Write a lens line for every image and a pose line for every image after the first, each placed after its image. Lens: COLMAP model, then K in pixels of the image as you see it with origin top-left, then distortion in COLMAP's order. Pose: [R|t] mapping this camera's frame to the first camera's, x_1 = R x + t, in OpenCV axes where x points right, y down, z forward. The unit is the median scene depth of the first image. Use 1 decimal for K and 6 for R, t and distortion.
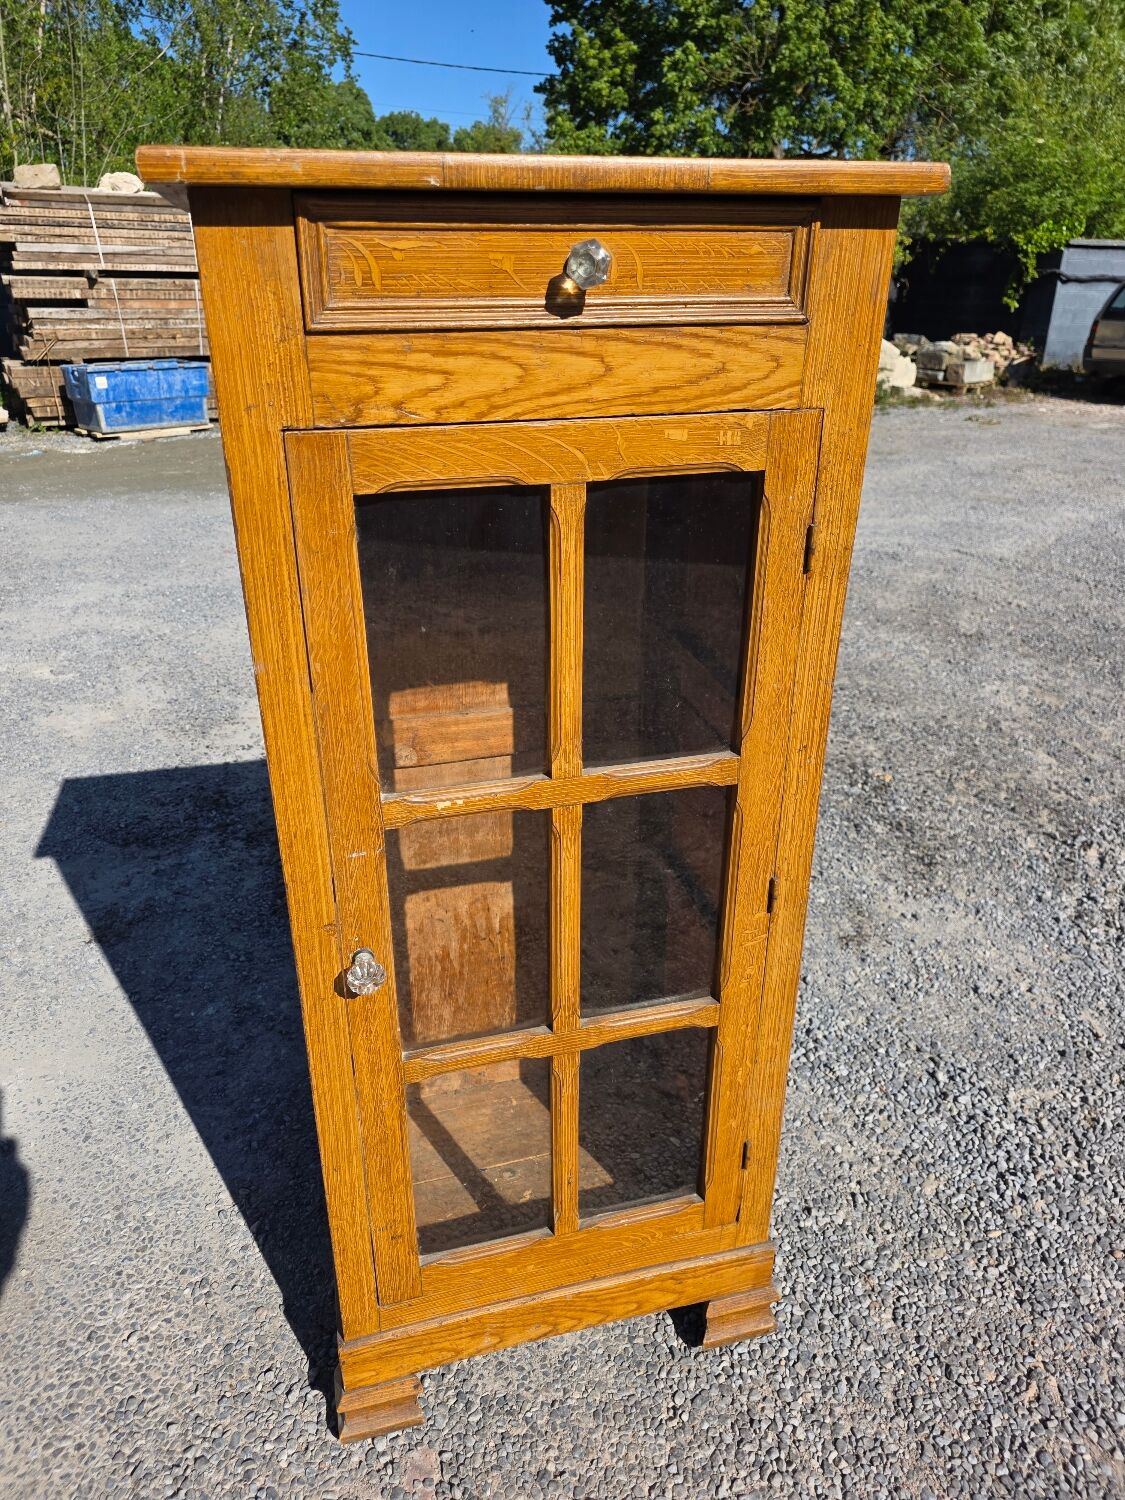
lens RADIAL K [[1009.2, 0, 552.9], [0, 1009.2, 737.2], [0, 0, 1]] dist [0.017518, -0.008948]
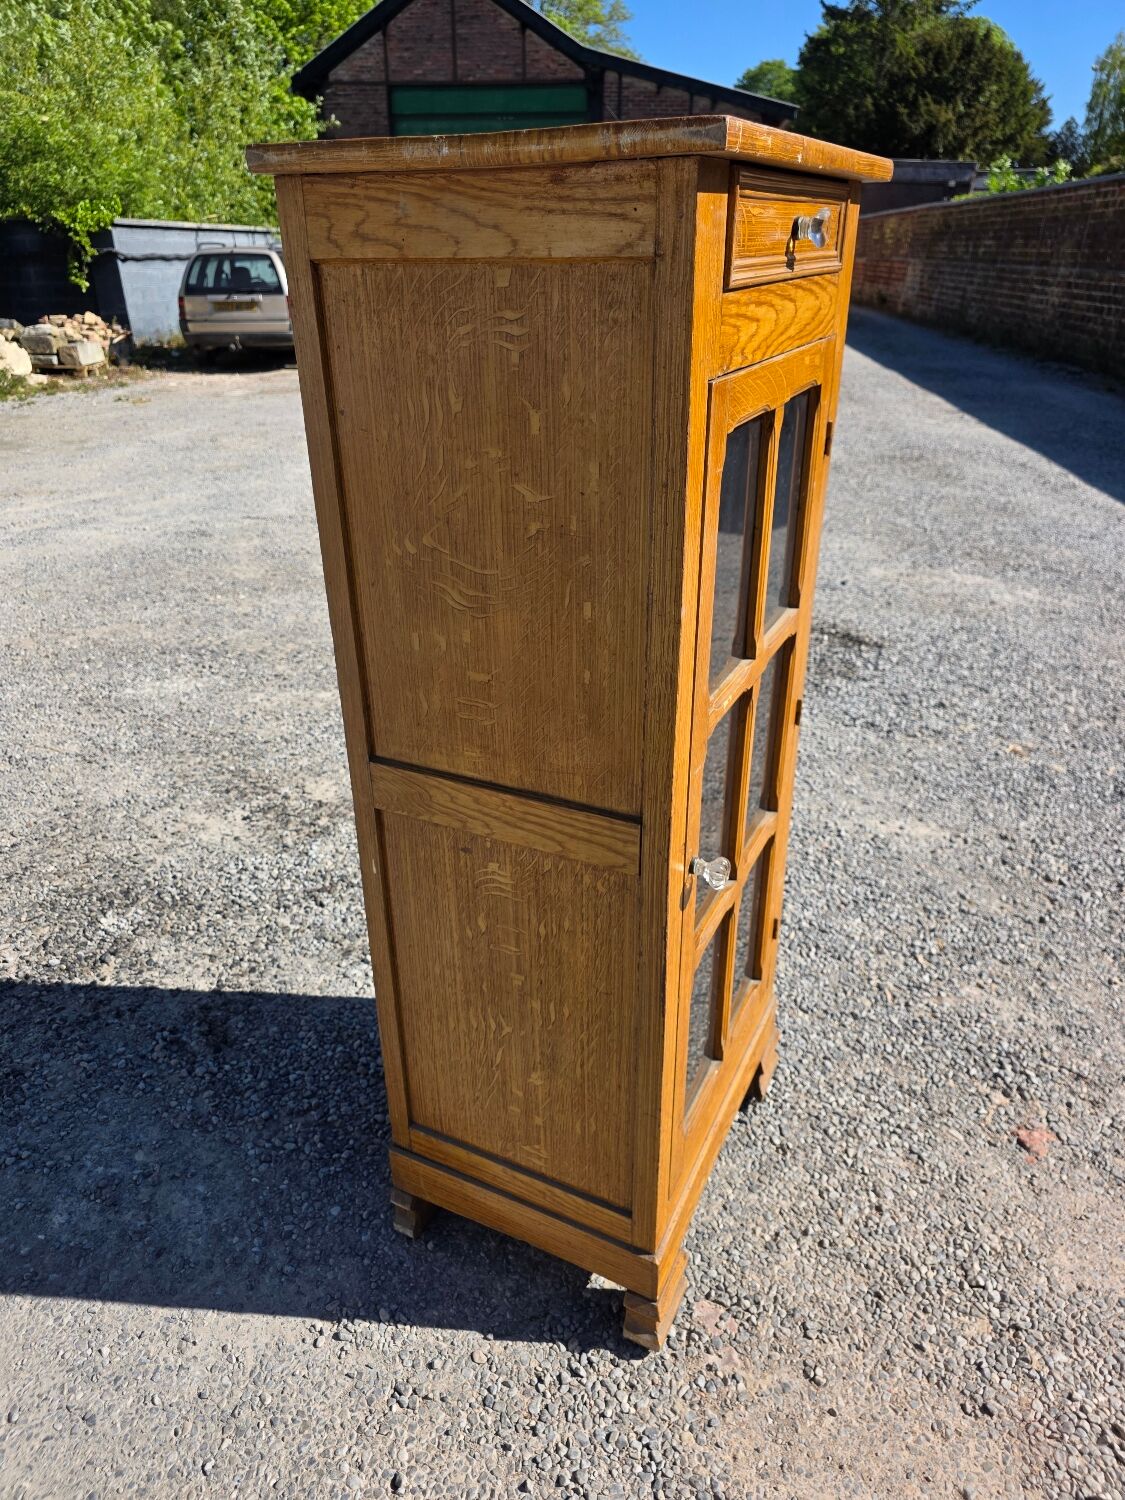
lens RADIAL K [[1008.6, 0, 557.2], [0, 1008.6, 737.5], [0, 0, 1]] dist [0.033647, -0.028703]
pose [[0.656969, -0.338536, 0.673636, -0.690882], [0.328173, 0.932834, 0.148742, -0.087182], [-0.678745, 0.123350, 0.723941, 0.197199]]
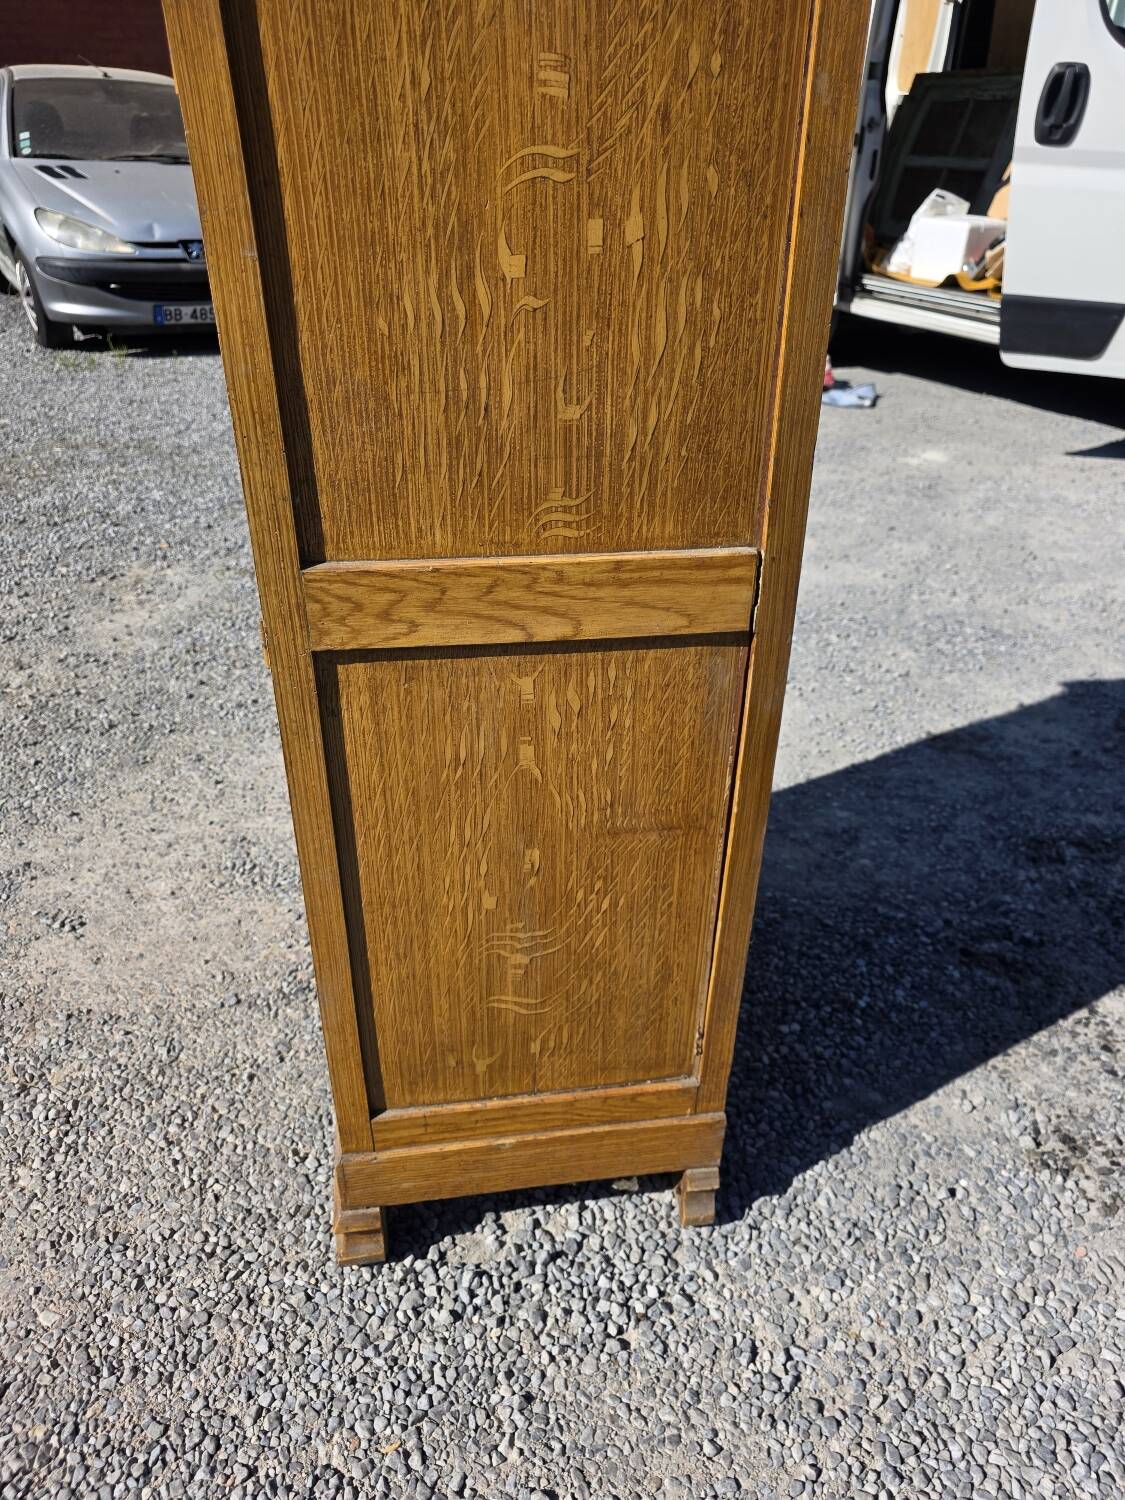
lens RADIAL K [[1019.6, 0, 560.4], [0, 1019.6, 764.1], [0, 0, 1]] dist [0.049935, -0.045983]
pose [[-0.104785, 0.514170, -0.851263, 0.675673], [-0.430392, 0.748218, 0.504908, -0.188271], [0.896539, 0.419284, 0.142893, 0.862465]]
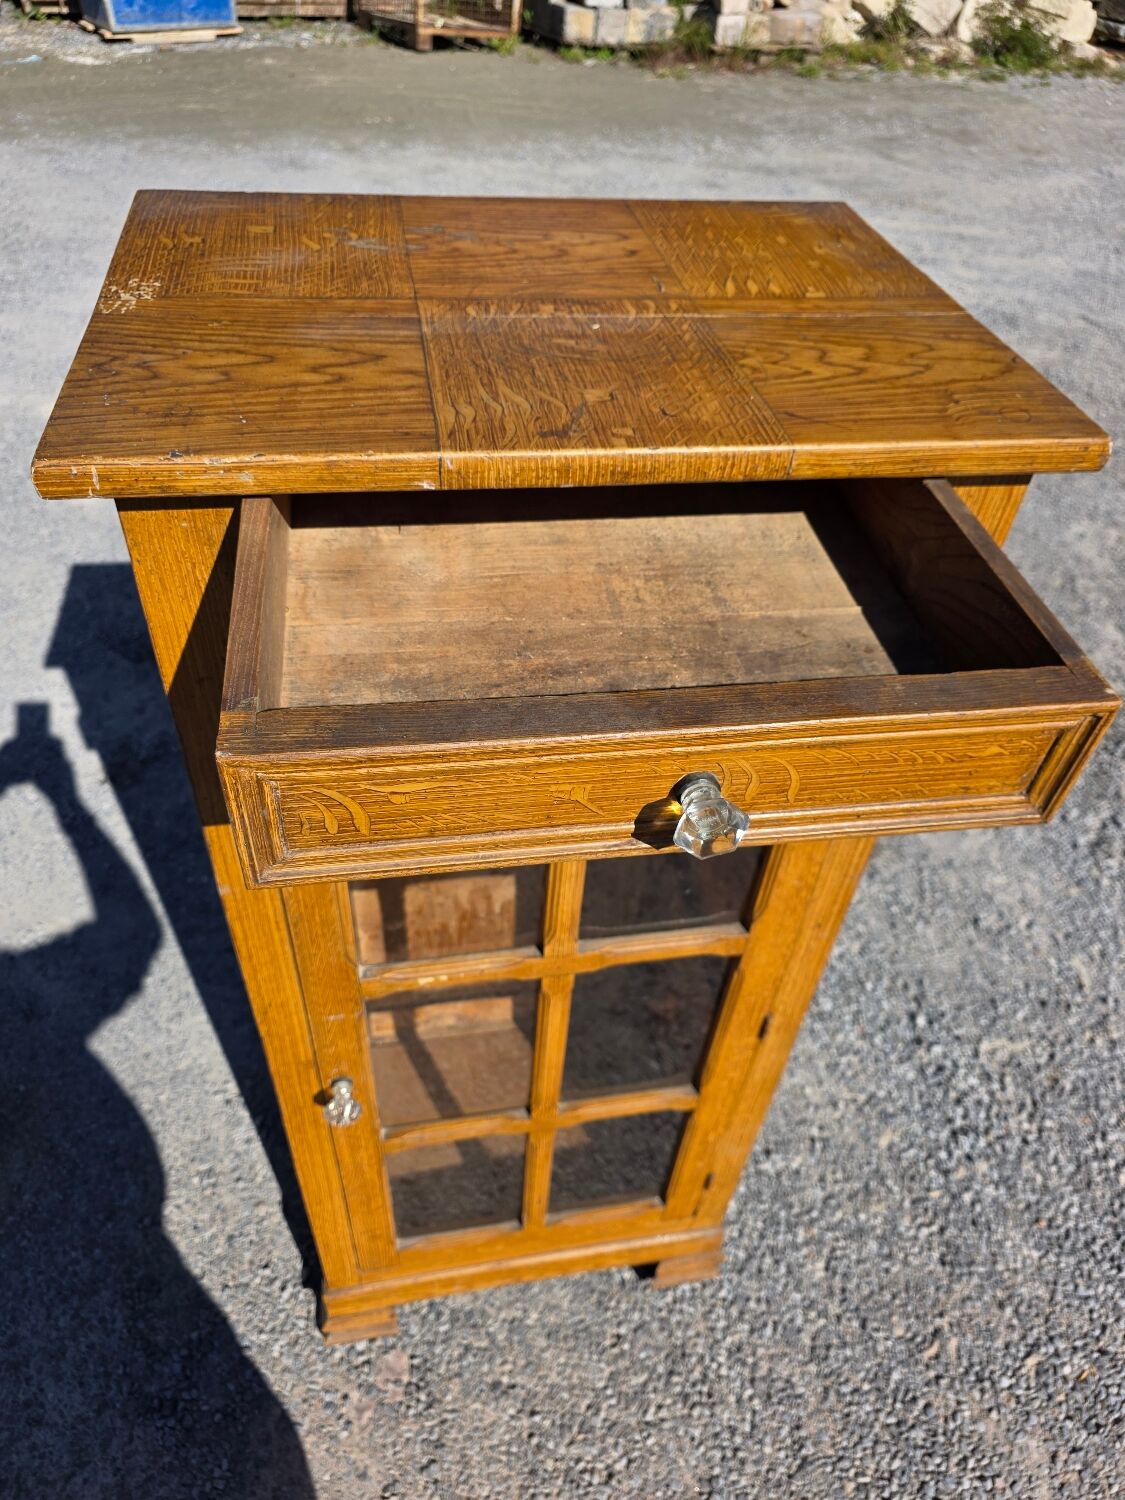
lens RADIAL K [[1029.8, 0, 577.1], [0, 1029.8, 738.8], [0, 0, 1]] dist [0.004989, -0.004471]
pose [[0.994883, 0.101017, -0.001984, 0.007663], [-0.095287, 0.944617, 0.314038, -0.312287], [0.033598, -0.312242, 0.949408, 0.099821]]
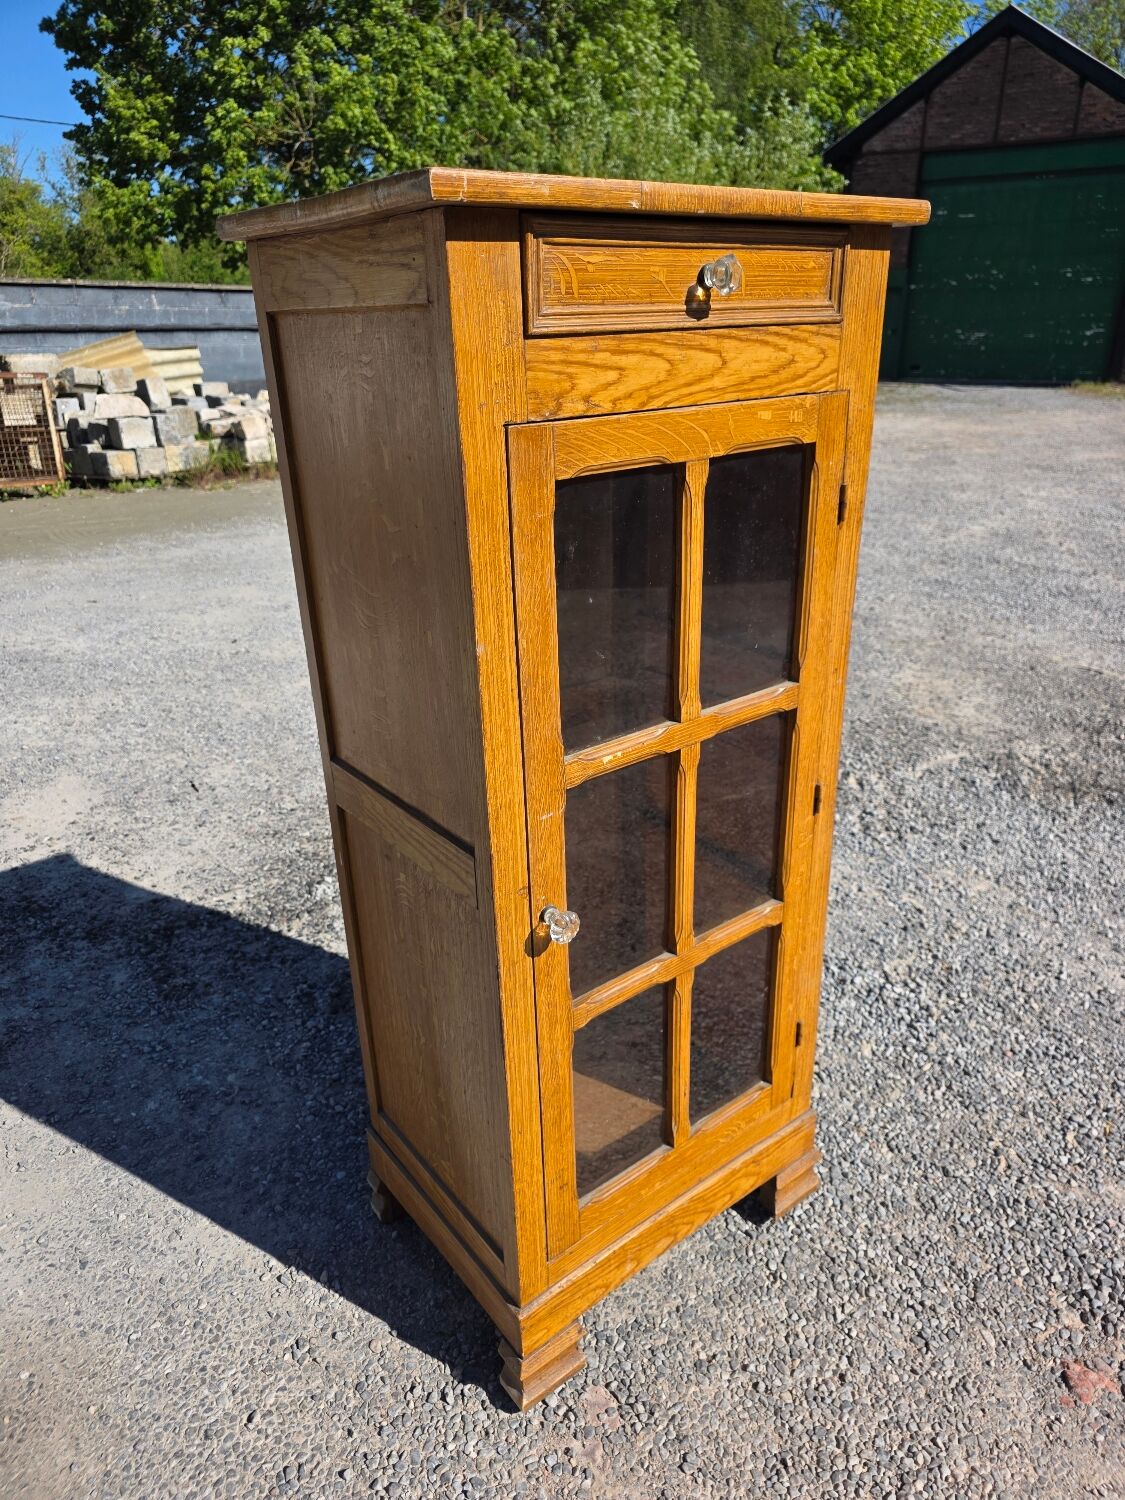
lens RADIAL K [[1007.6, 0, 577.1], [0, 1007.6, 760.0], [0, 0, 1]] dist [0.027156, -0.021321]
pose [[0.917638, -0.177143, 0.355753, -0.362626], [0.186762, 0.982377, 0.007426, 0.037122], [-0.350799, 0.059626, 0.934550, -0.027534]]
